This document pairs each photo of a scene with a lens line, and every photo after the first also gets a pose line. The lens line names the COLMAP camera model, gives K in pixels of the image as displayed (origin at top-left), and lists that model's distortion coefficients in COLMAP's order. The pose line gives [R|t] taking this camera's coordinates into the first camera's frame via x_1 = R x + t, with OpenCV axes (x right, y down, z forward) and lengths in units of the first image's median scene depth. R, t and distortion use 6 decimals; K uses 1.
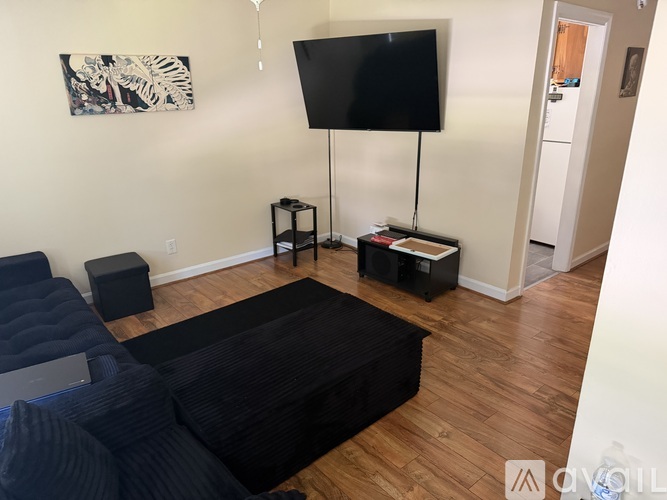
lens RADIAL K [[467.4, 0, 335.1], [0, 467.4, 251.4], [0, 0, 1]] dist [0.007699, -0.011420]
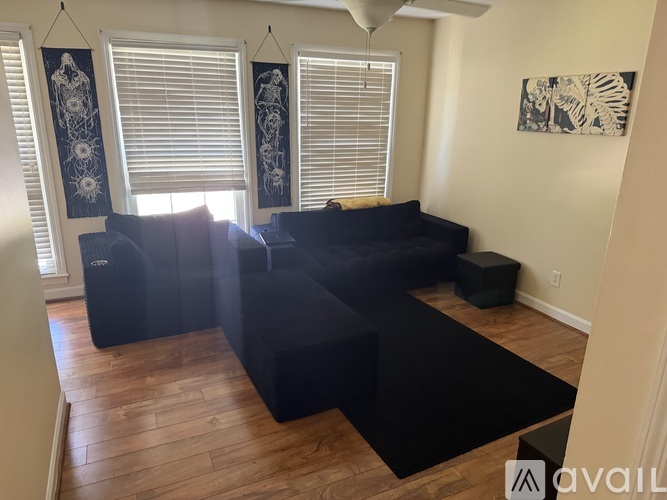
lens RADIAL K [[467.4, 0, 334.0], [0, 467.4, 249.7], [0, 0, 1]] dist [0.007699, -0.011420]
pose [[-0.250076, 0.285806, -0.925082, 0.677882], [-0.340283, 0.868546, 0.360327, -0.278231], [0.906460, 0.404899, -0.119948, 0.791551]]
